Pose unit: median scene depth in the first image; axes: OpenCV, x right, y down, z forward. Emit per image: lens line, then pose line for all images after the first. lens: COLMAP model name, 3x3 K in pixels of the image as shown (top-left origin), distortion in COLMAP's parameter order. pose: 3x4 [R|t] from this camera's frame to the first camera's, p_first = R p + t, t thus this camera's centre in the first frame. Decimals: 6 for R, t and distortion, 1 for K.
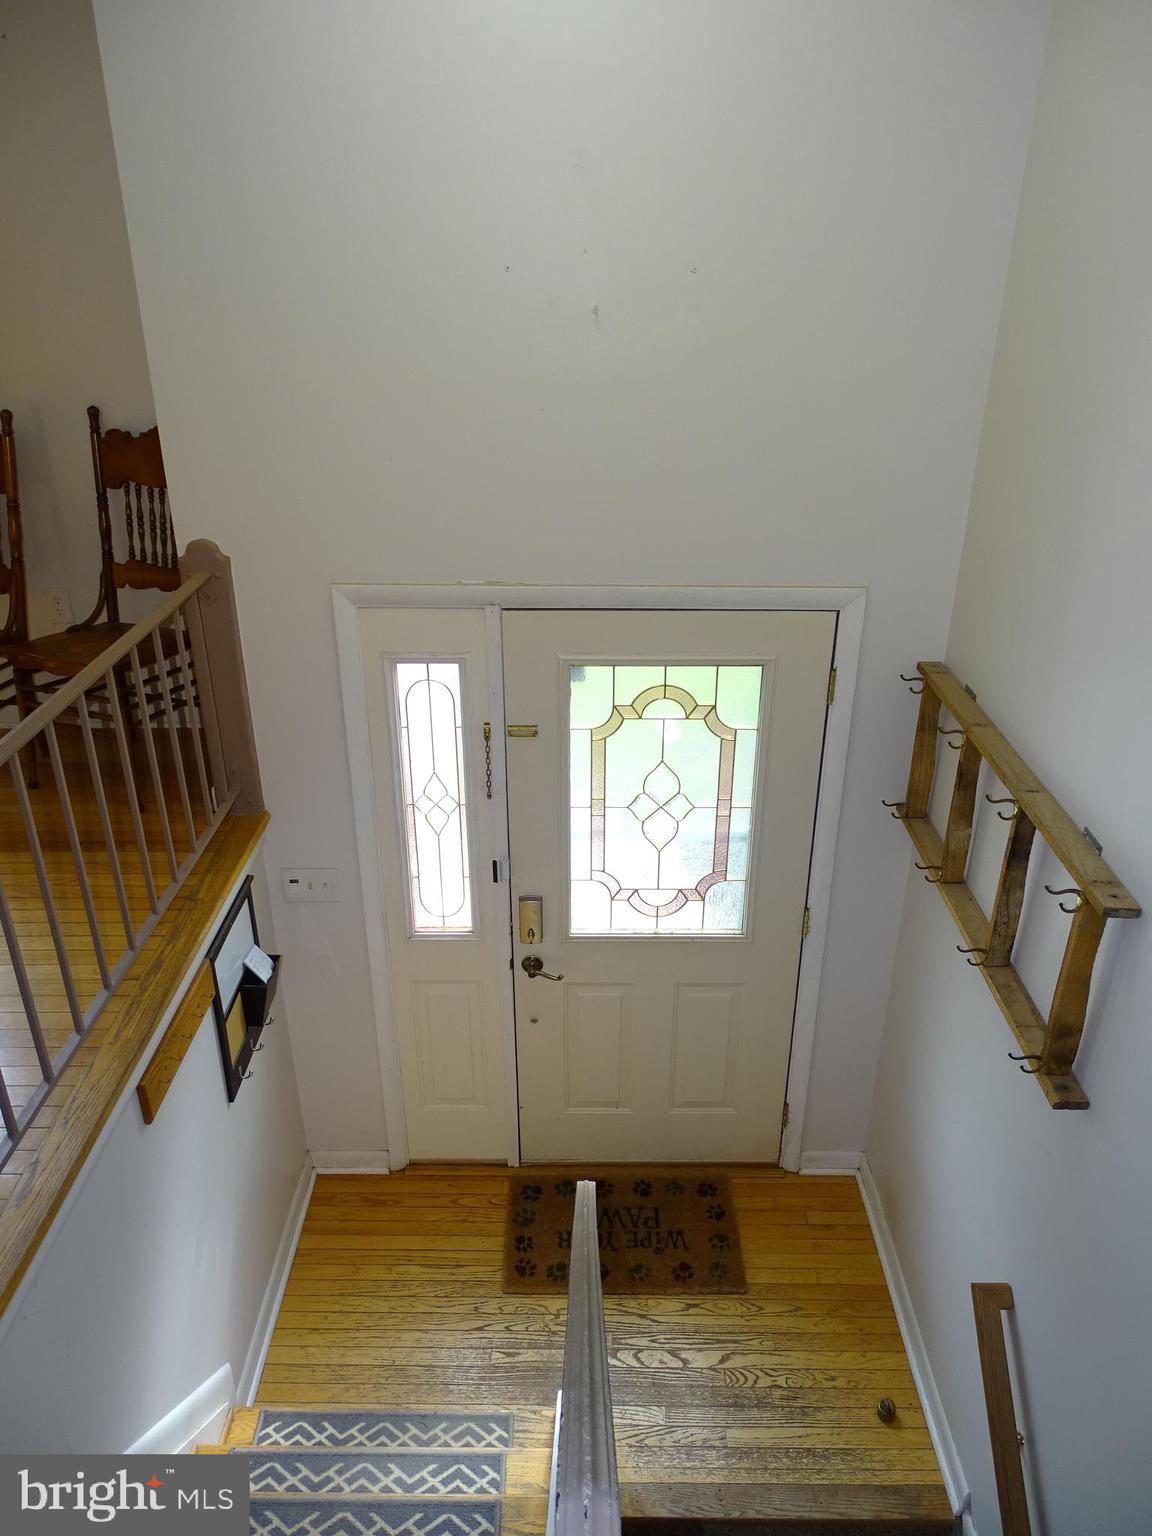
lens RADIAL K [[1090.0, 0, 575.0], [0, 1090.0, 767.6], [0, 0, 1]] dist [0.003486, 0.008695]
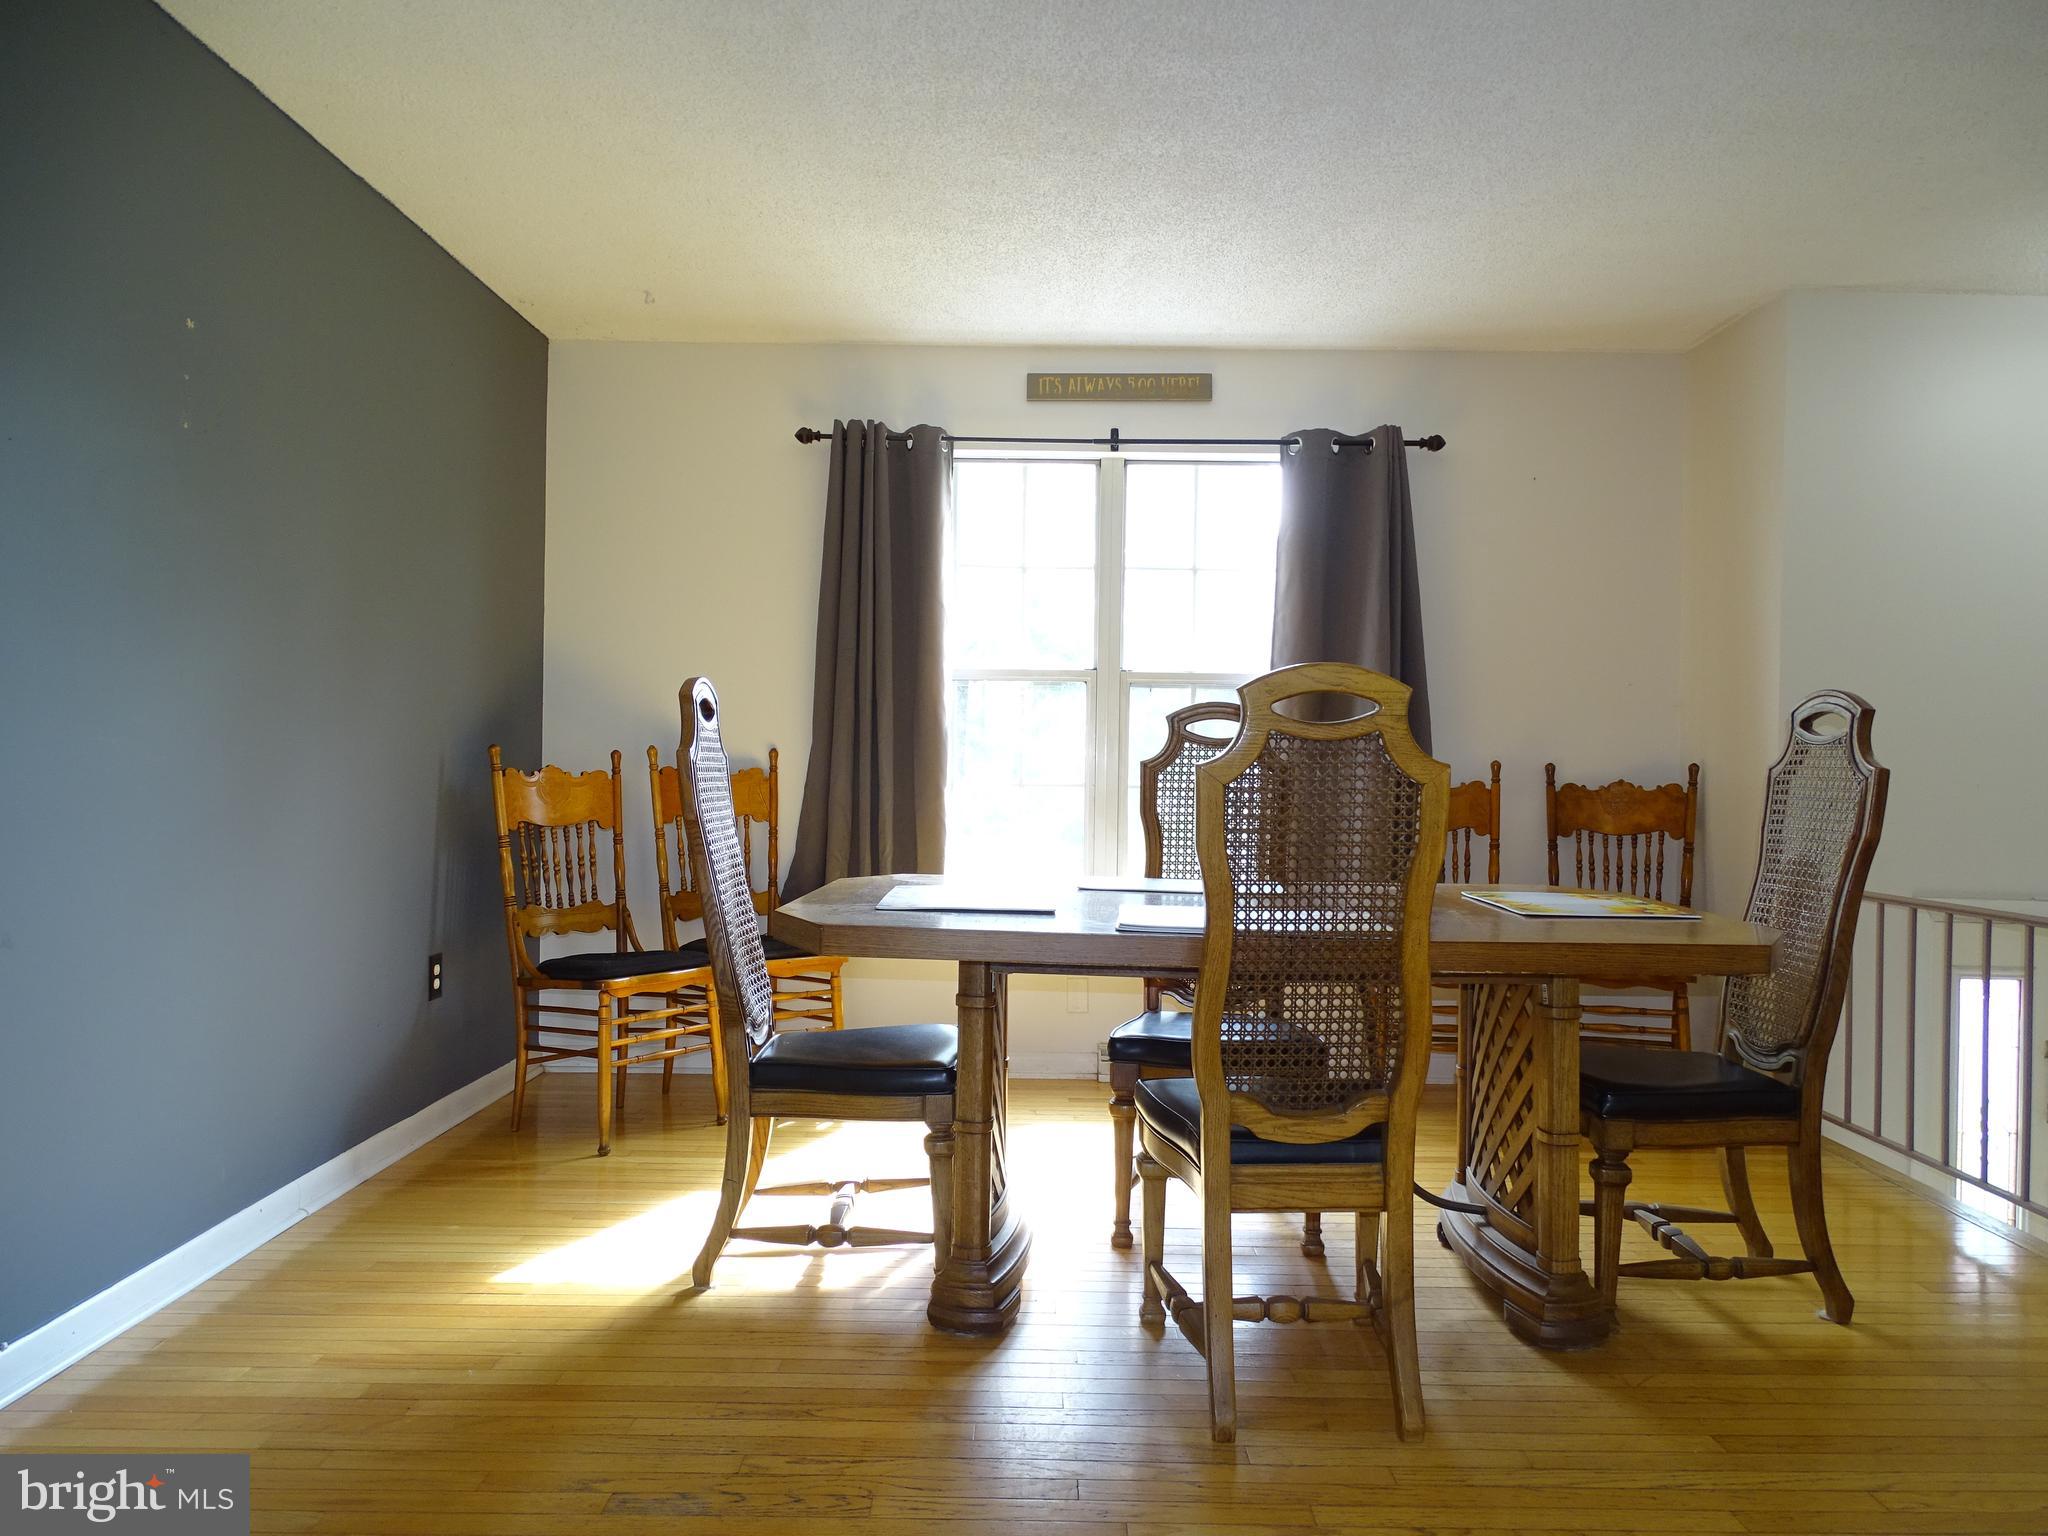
lens RADIAL K [[1453.4, 0, 1021.0], [0, 1453.4, 767.0], [0, 0, 1]] dist [0.003486, 0.008695]
pose [[0.999869, 0.015704, 0.003944, -0.958383], [-0.012496, 0.903308, -0.428811, 0.297996], [-0.010297, 0.428705, 0.903386, -0.305964]]
